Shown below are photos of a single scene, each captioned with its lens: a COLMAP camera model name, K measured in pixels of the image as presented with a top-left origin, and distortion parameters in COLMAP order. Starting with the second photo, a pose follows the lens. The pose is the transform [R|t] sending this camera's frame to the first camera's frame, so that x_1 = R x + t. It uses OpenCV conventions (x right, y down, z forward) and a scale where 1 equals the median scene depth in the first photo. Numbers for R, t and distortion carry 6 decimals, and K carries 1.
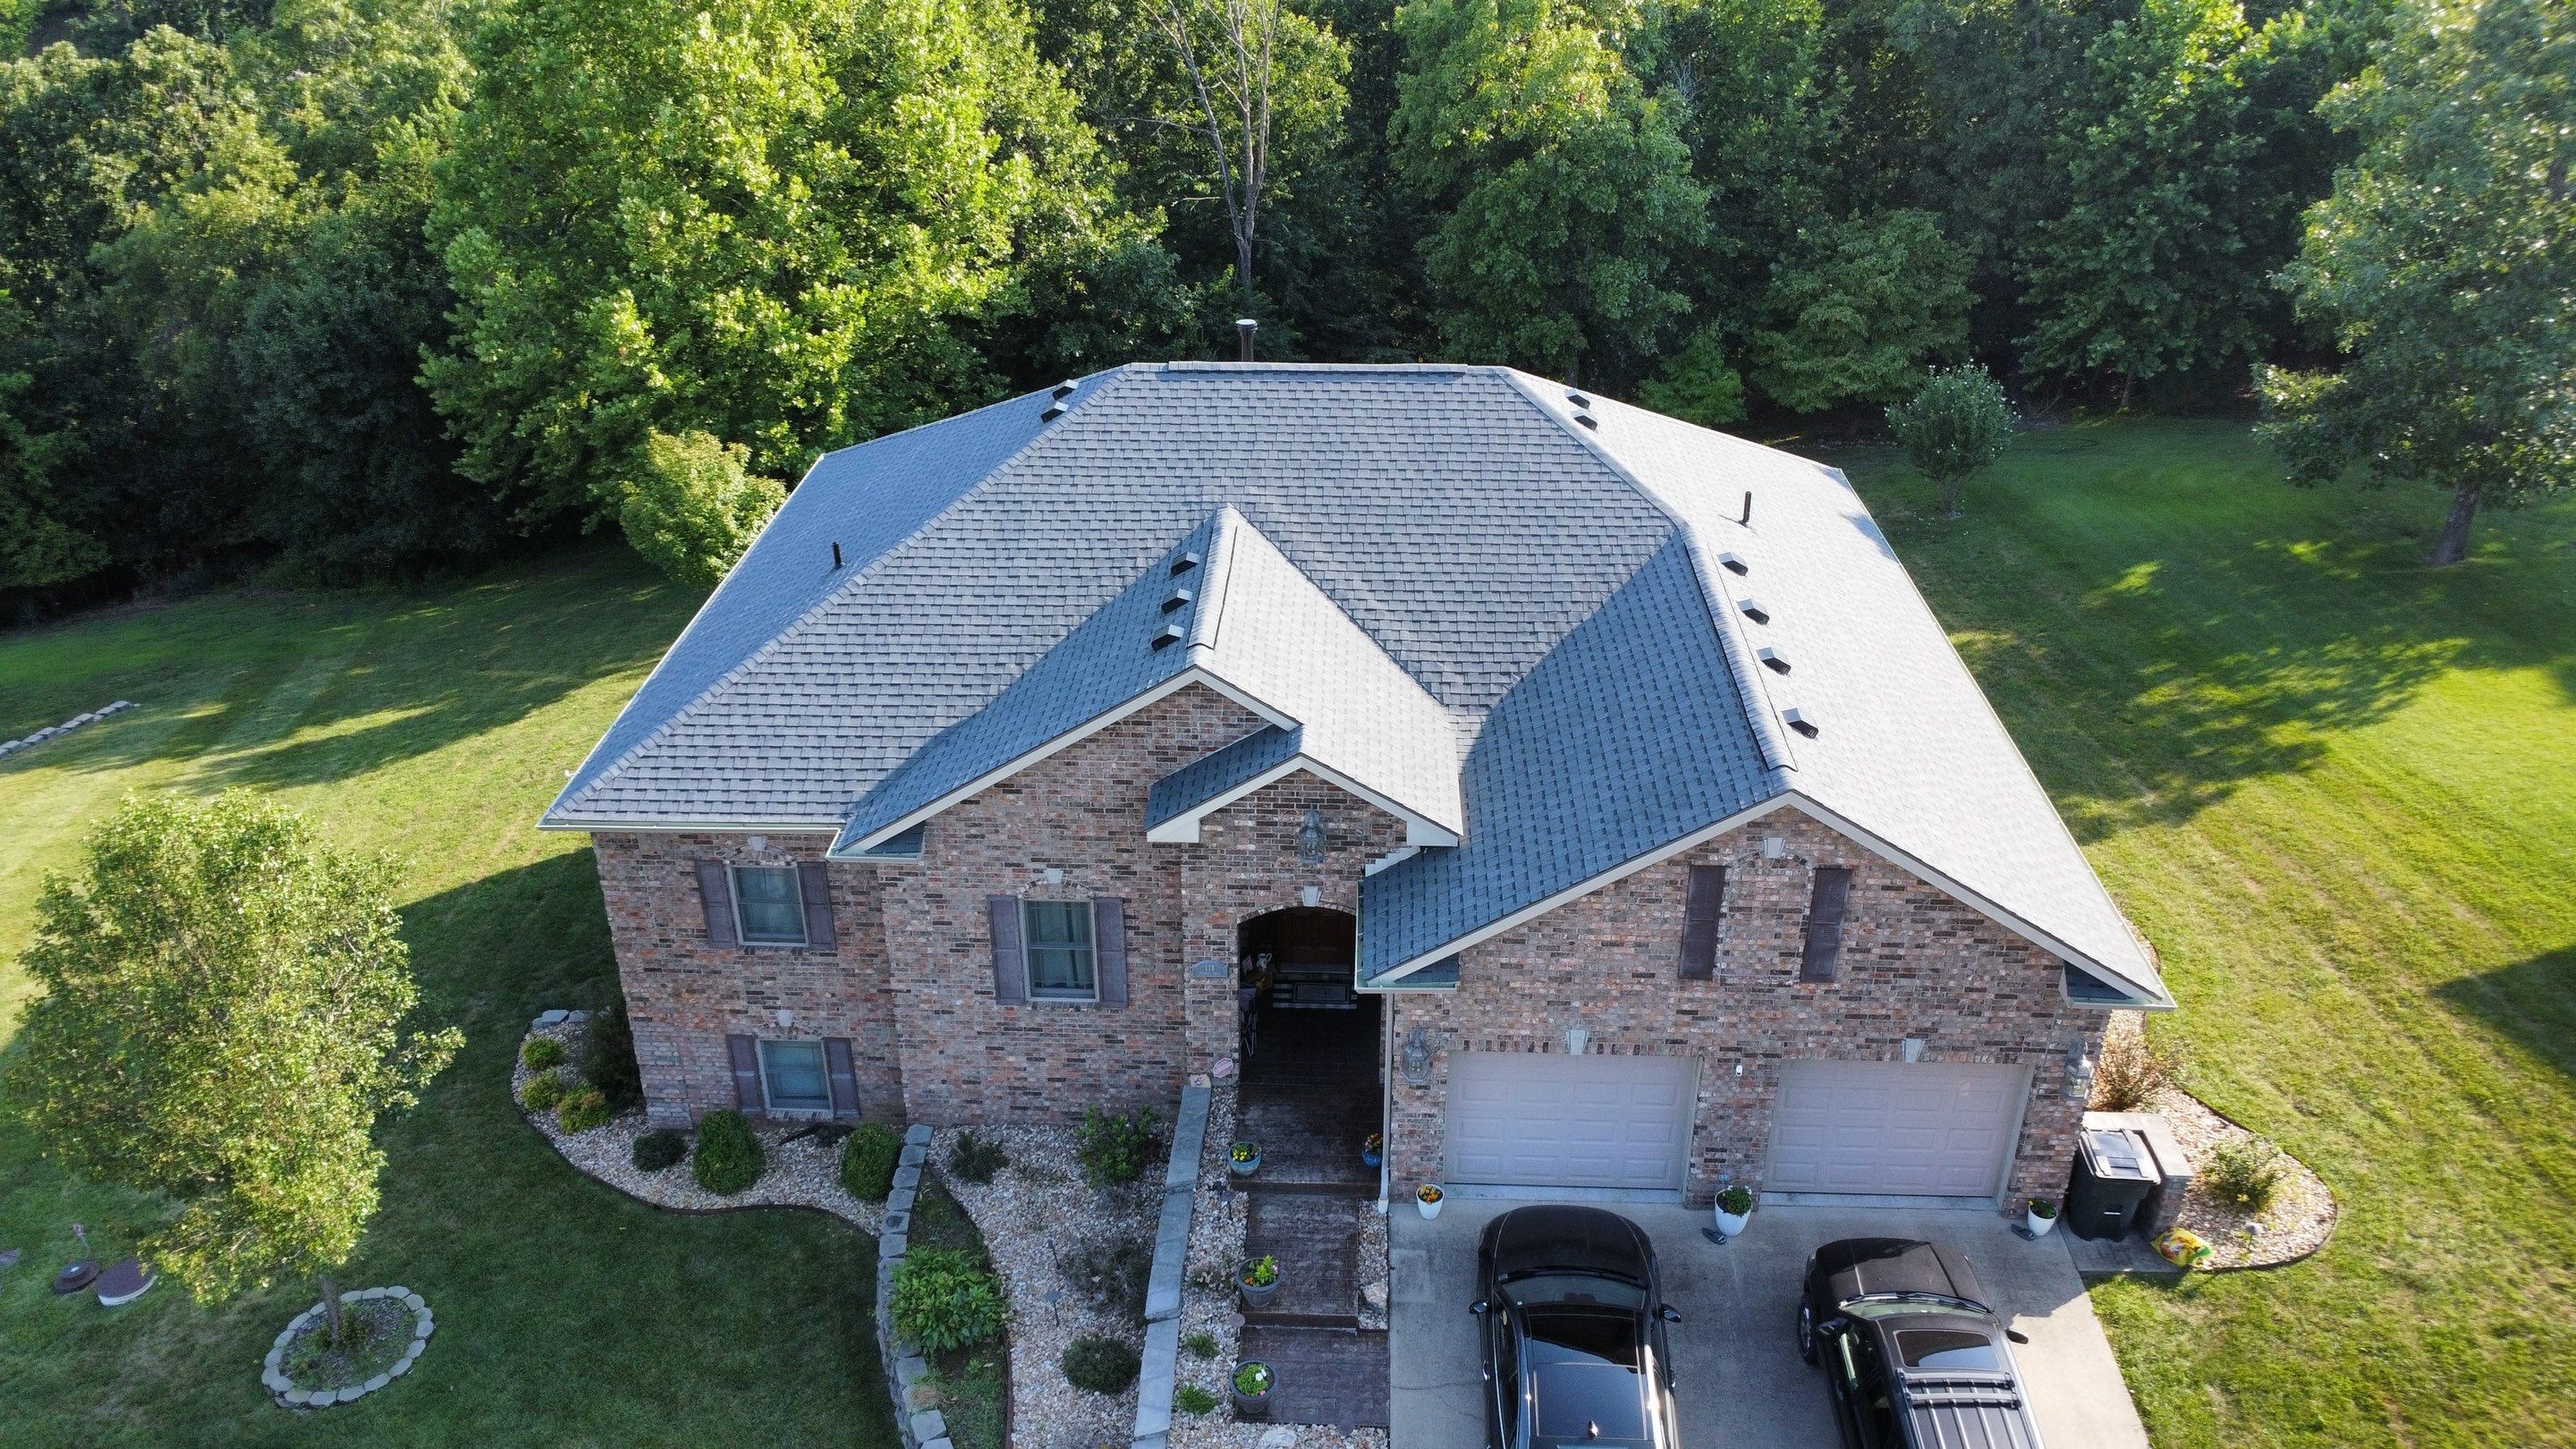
lens RADIAL K [[1874.6, 0, 1287.2], [0, 1874.6, 723.6], [0, 0, 1]] dist [-0.049626, 0.001478]
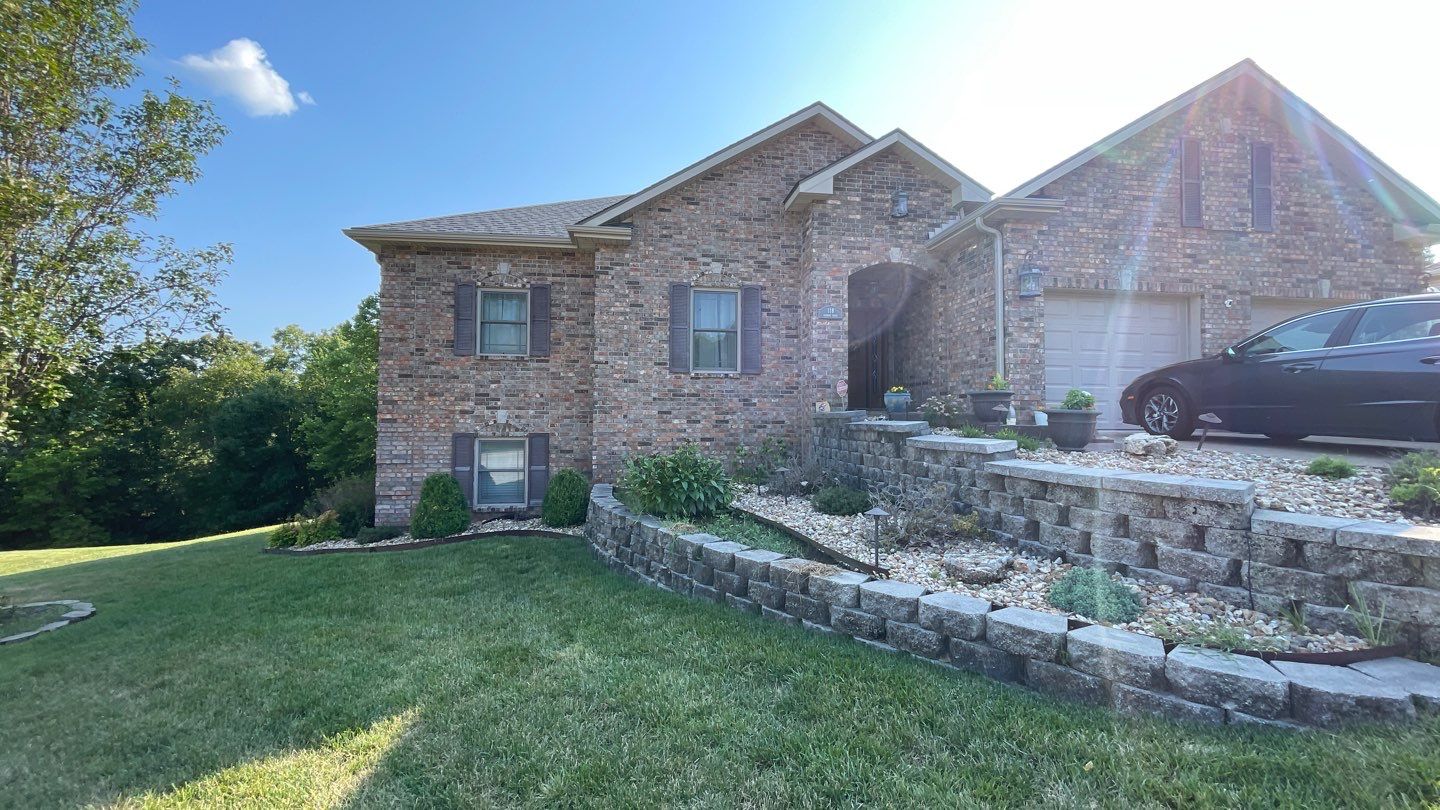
lens RADIAL K [[579.6, 0, 712.8], [0, 579.6, 404.9], [0, 0, 1]] dist [-0.003736, -0.000339]
pose [[0.983824, 0.010896, 0.178808, -0.212542], [0.077438, 0.874202, -0.479347, 0.405615], [-0.161537, 0.485440, 0.859217, 0.664932]]
